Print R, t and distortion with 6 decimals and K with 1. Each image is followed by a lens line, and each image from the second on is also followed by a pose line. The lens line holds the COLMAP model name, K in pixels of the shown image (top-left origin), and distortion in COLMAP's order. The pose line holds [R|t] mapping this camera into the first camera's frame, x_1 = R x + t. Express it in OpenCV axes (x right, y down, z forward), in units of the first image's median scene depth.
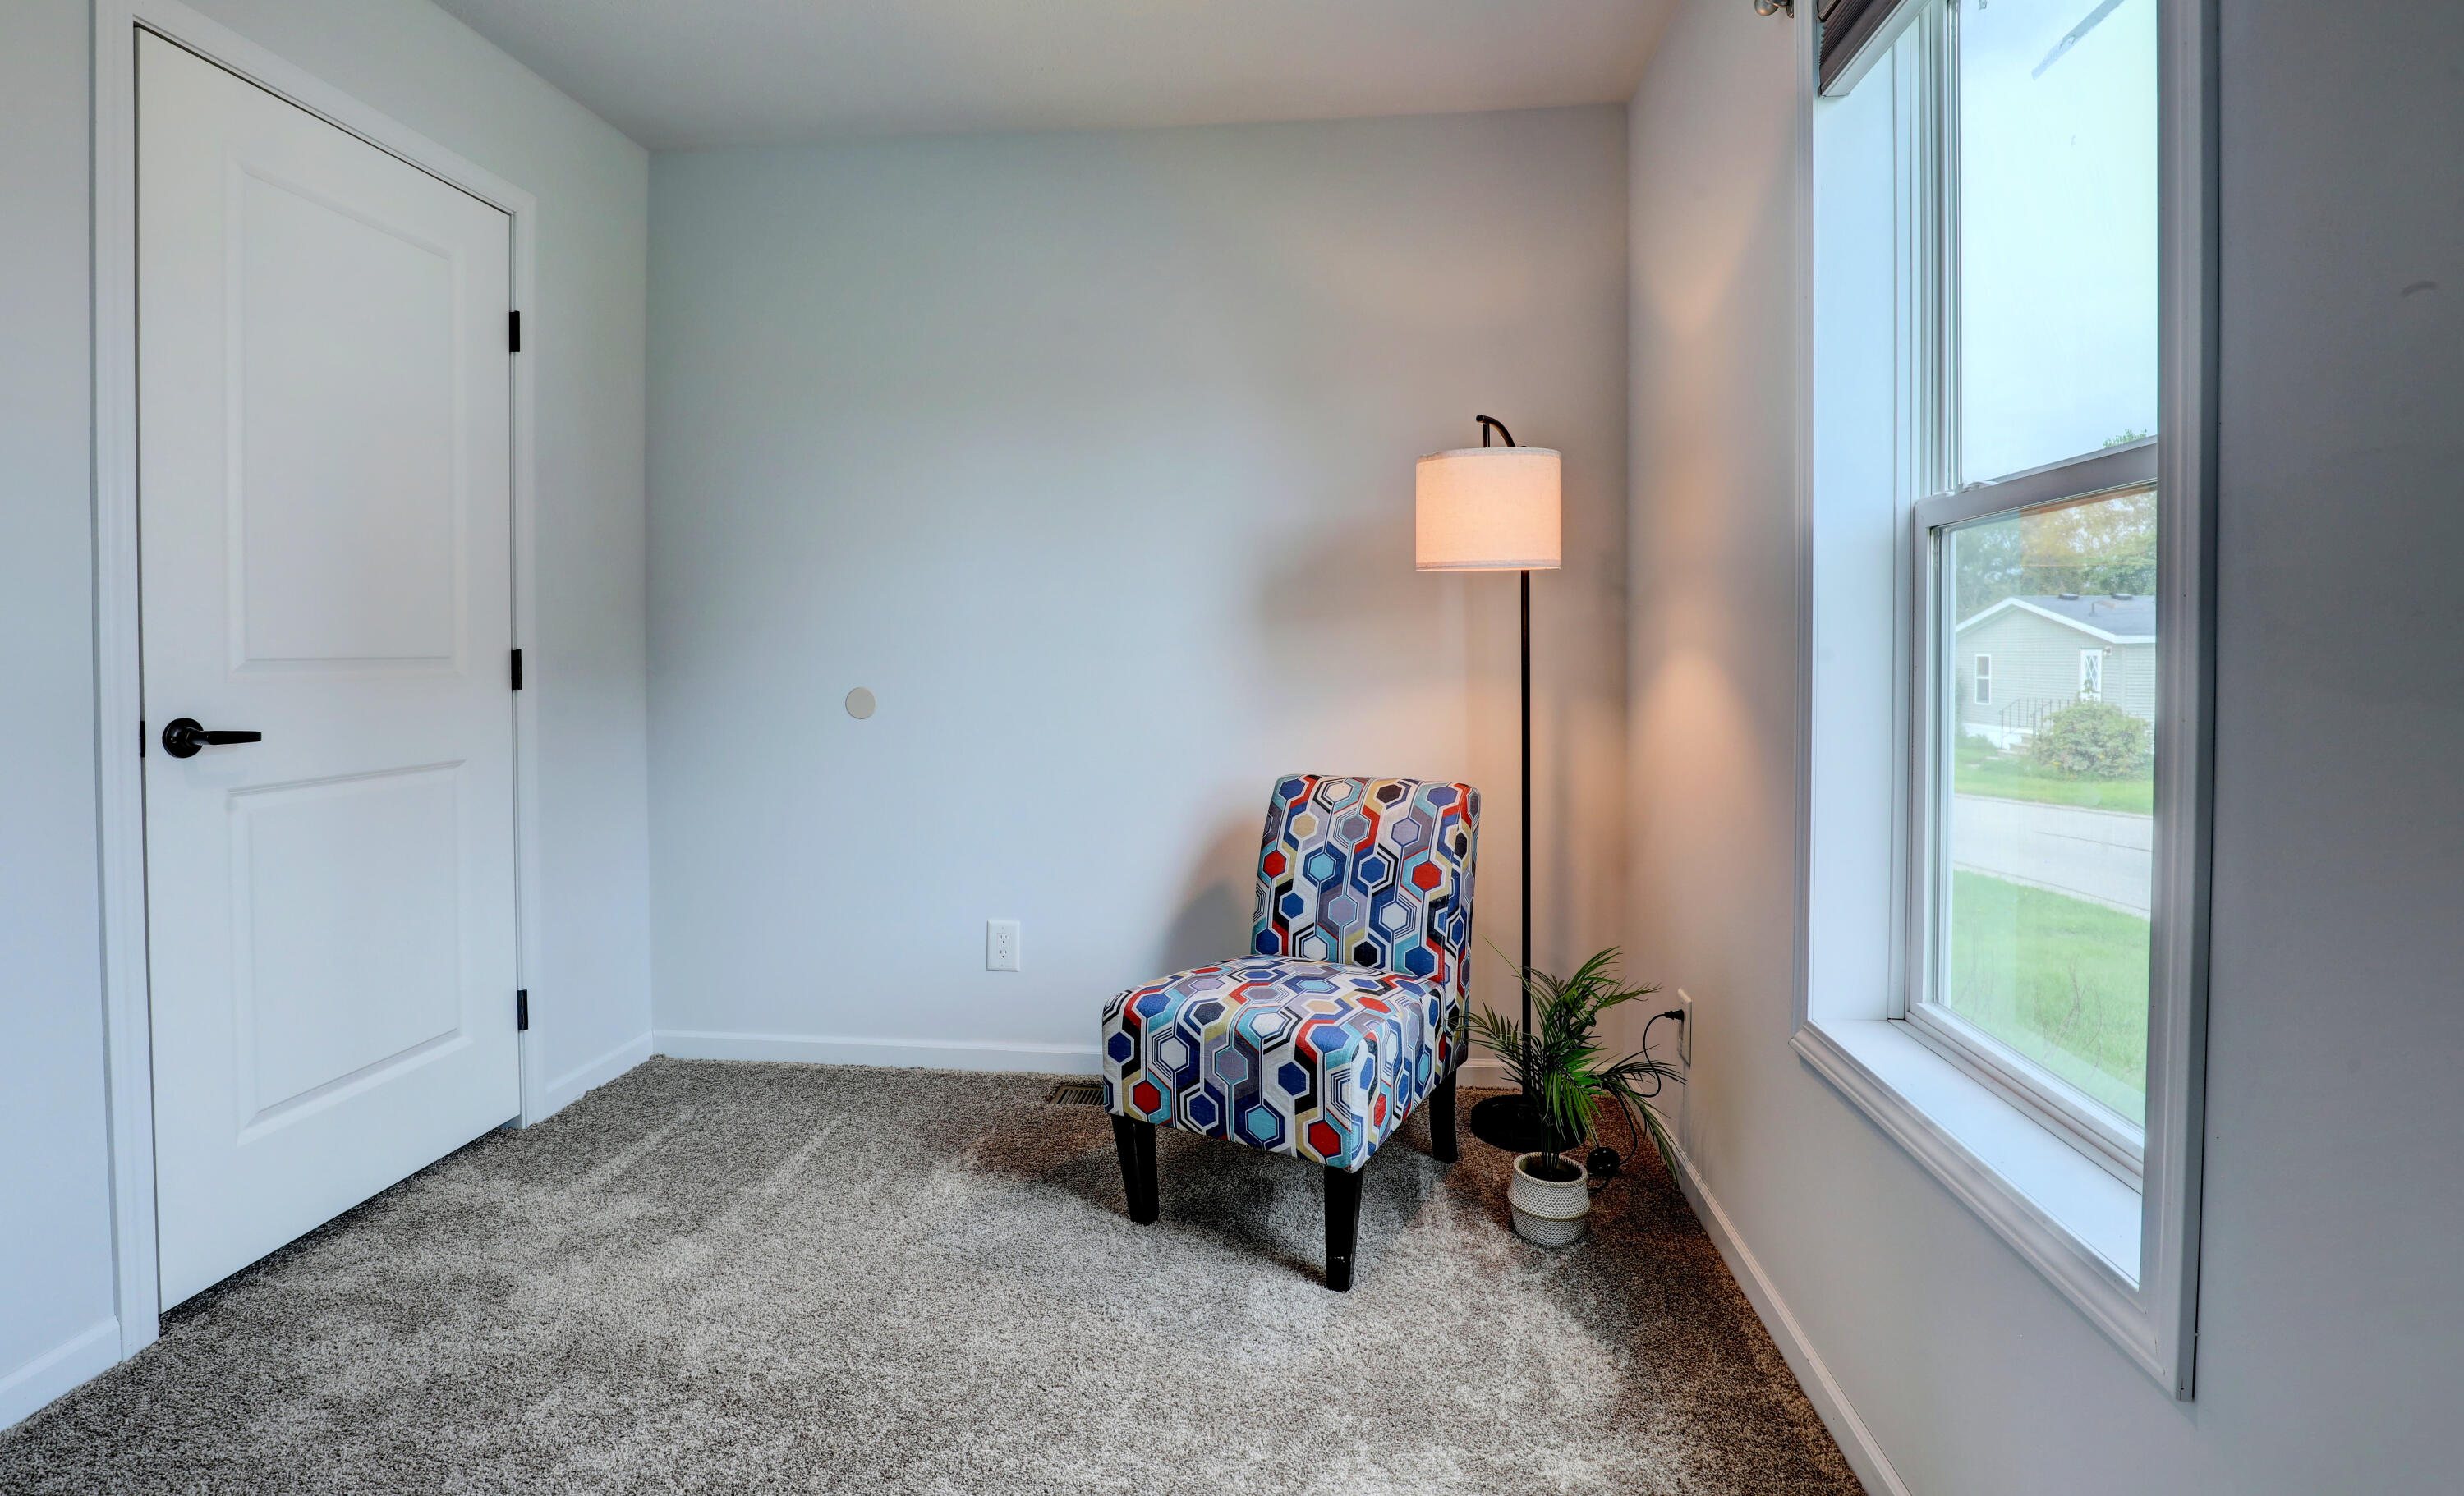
lens RADIAL K [[1166.6, 0, 1235.8], [0, 1166.6, 670.6], [0, 0, 1]] dist [-0.037010, 0.008297]
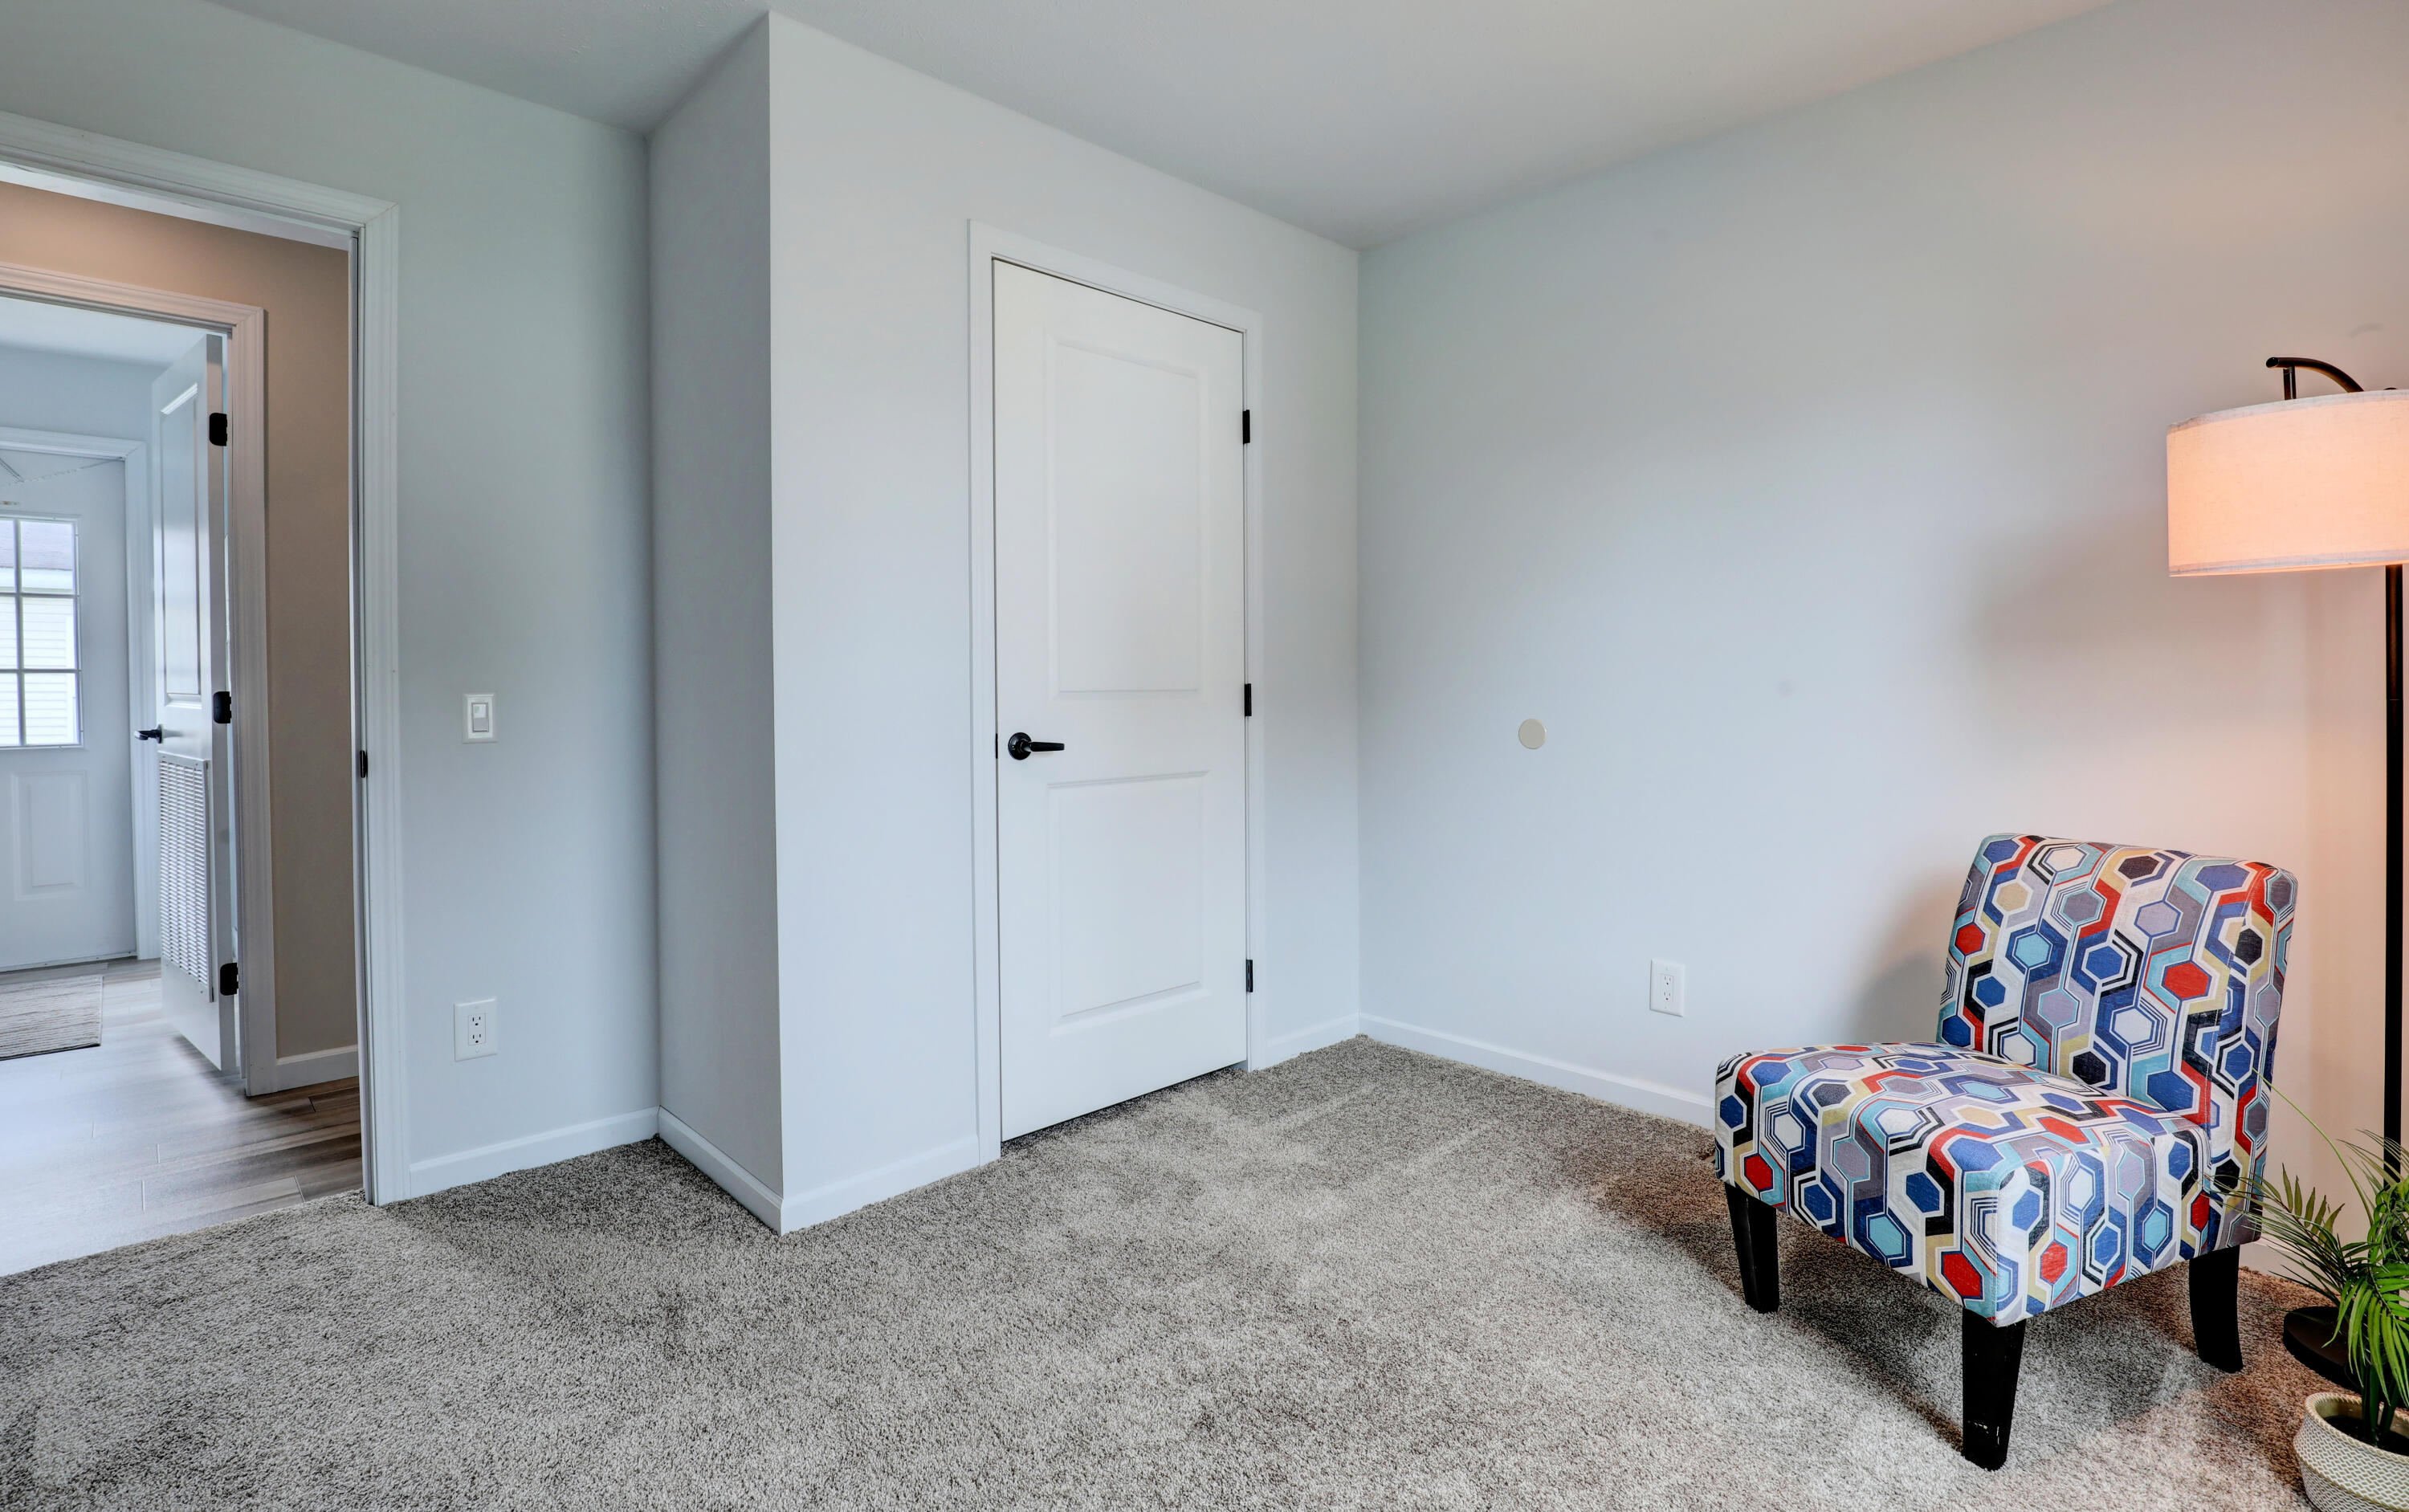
lens RADIAL K [[1136.8, 0, 1209.2], [0, 1136.8, 704.8], [0, 0, 1]] dist [-0.040357, 0.009778]
pose [[0.767072, 0.008708, -0.641502, 0.152660], [-0.007446, 0.999961, 0.004670, -0.001387], [0.641517, 0.001194, 0.767108, 0.045539]]
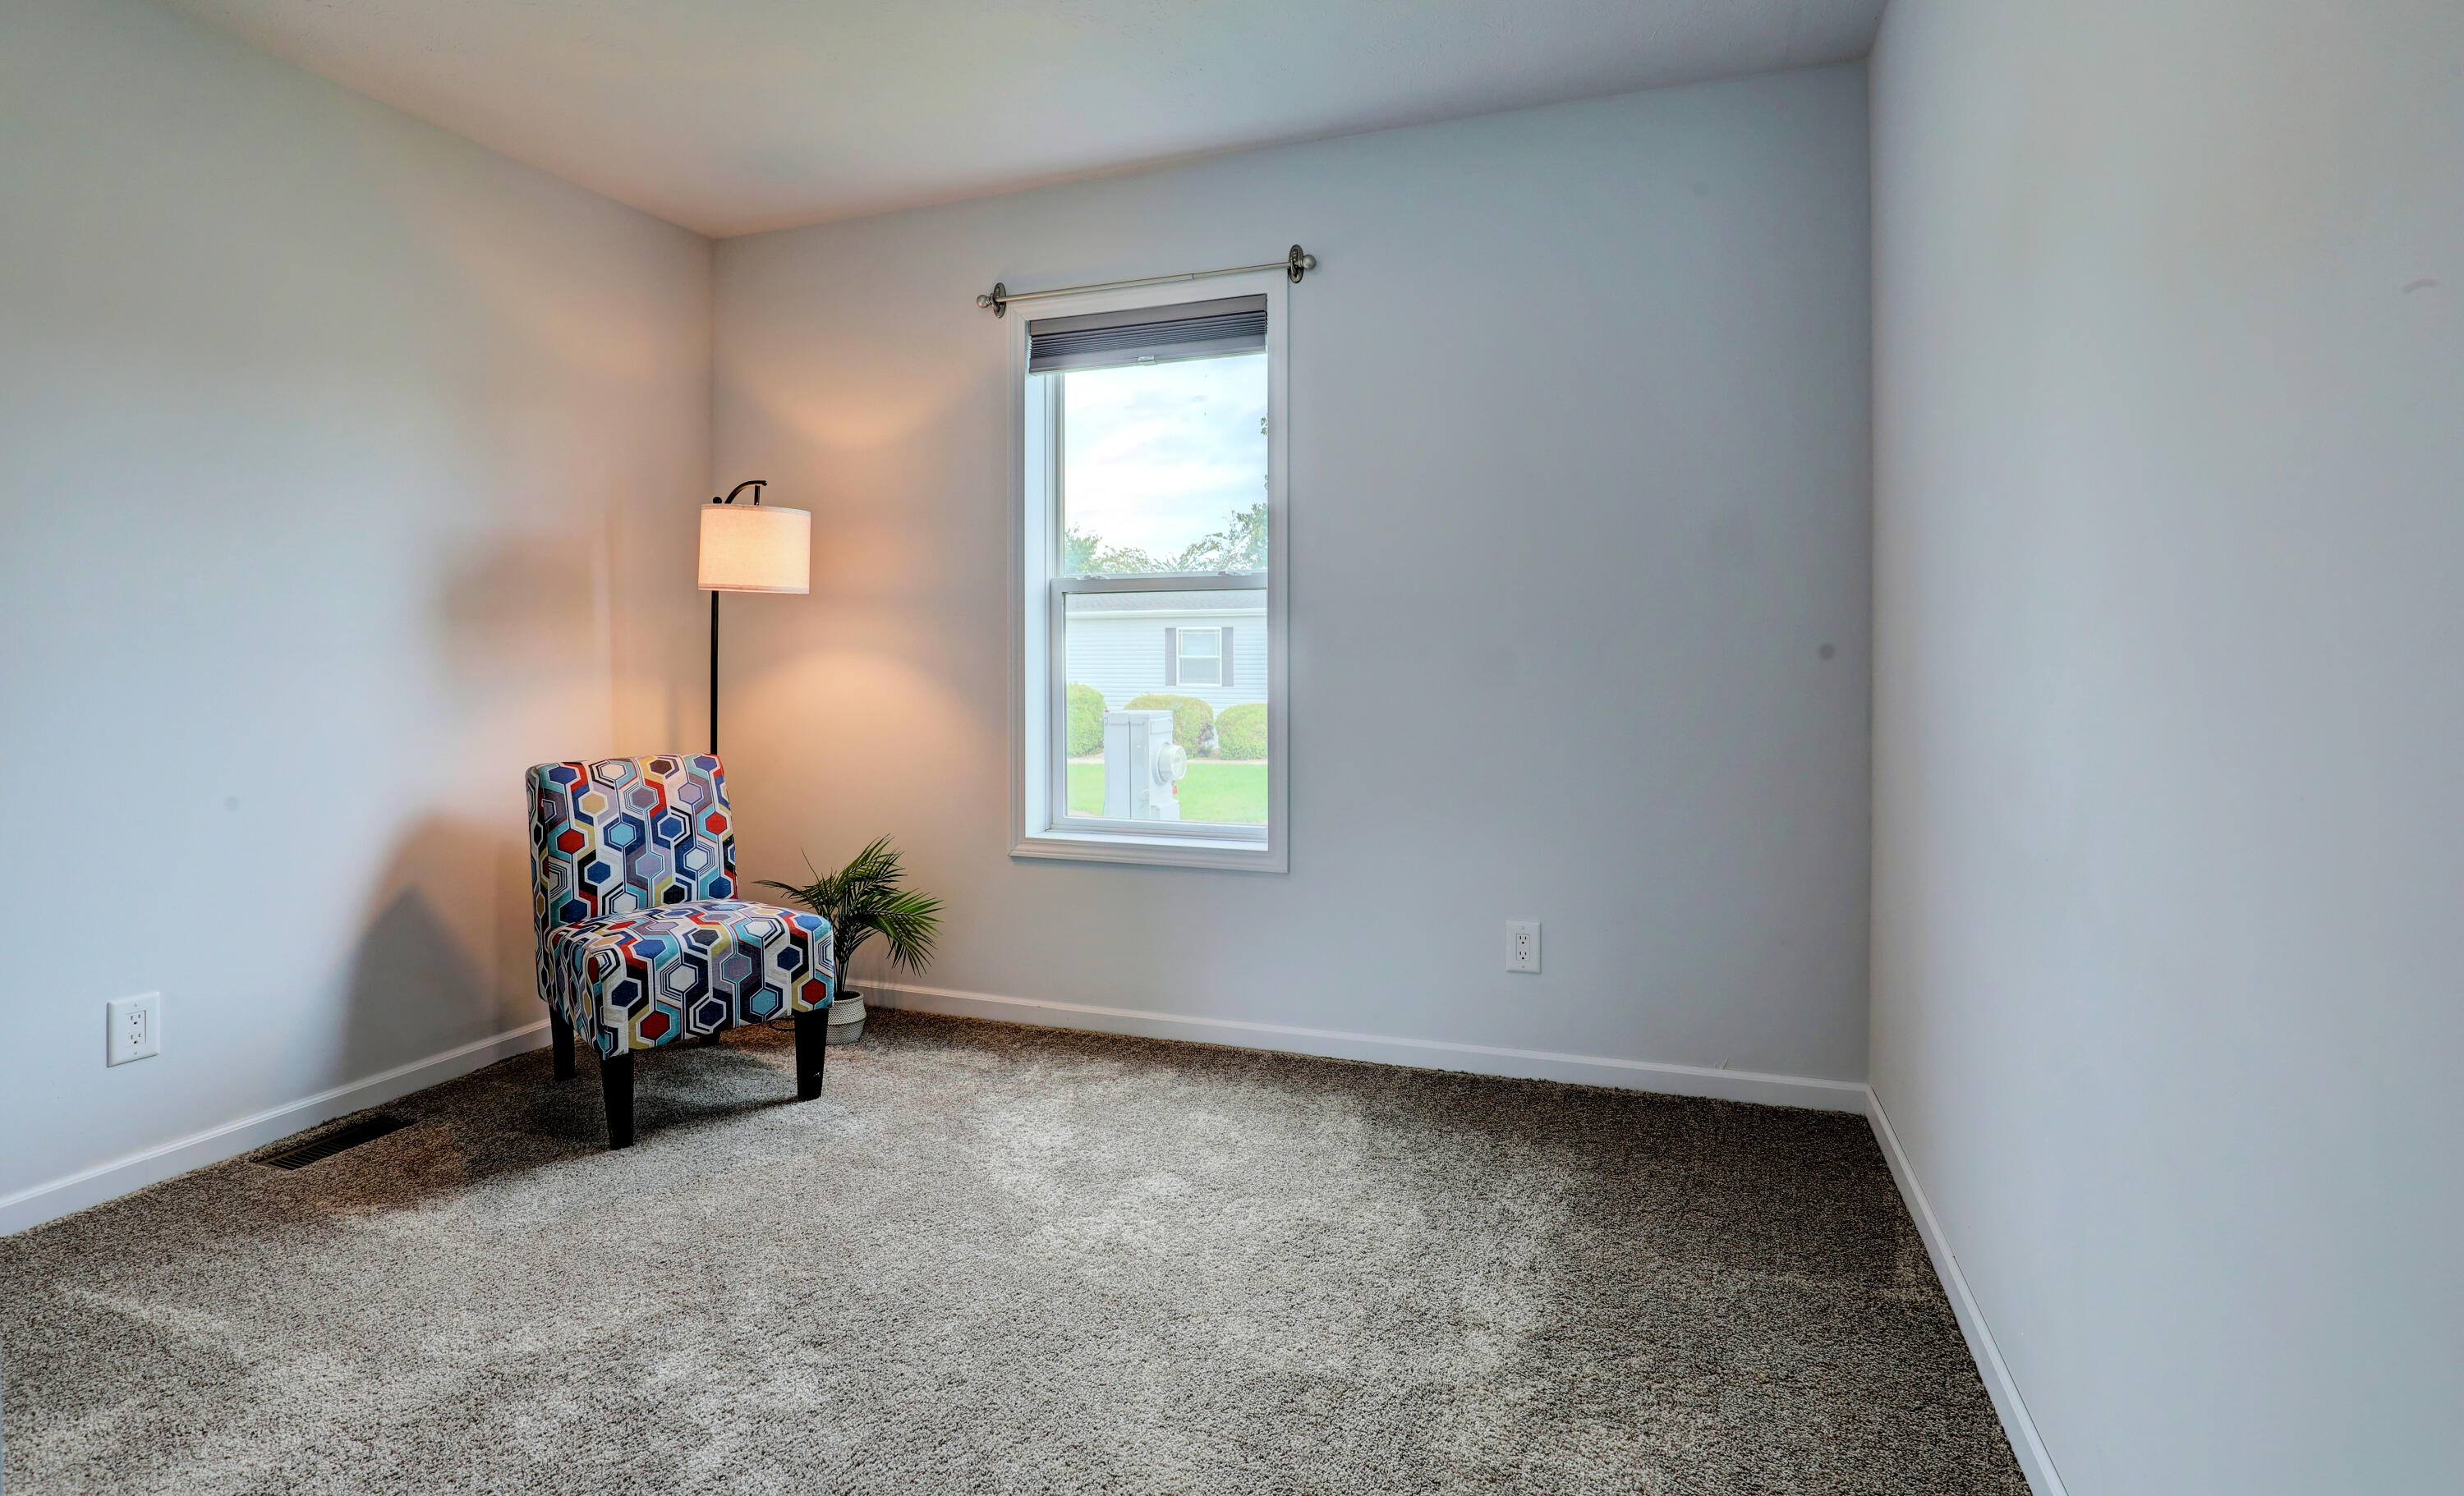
lens RADIAL K [[1166.6, 0, 1235.8], [0, 1166.6, 670.6], [0, 0, 1]] dist [-0.037010, 0.008297]
pose [[0.246939, -0.014668, 0.968920, -1.060891], [0.020791, 0.999735, 0.009836, 0.004876], [-0.968808, 0.017716, 0.247179, 0.124084]]
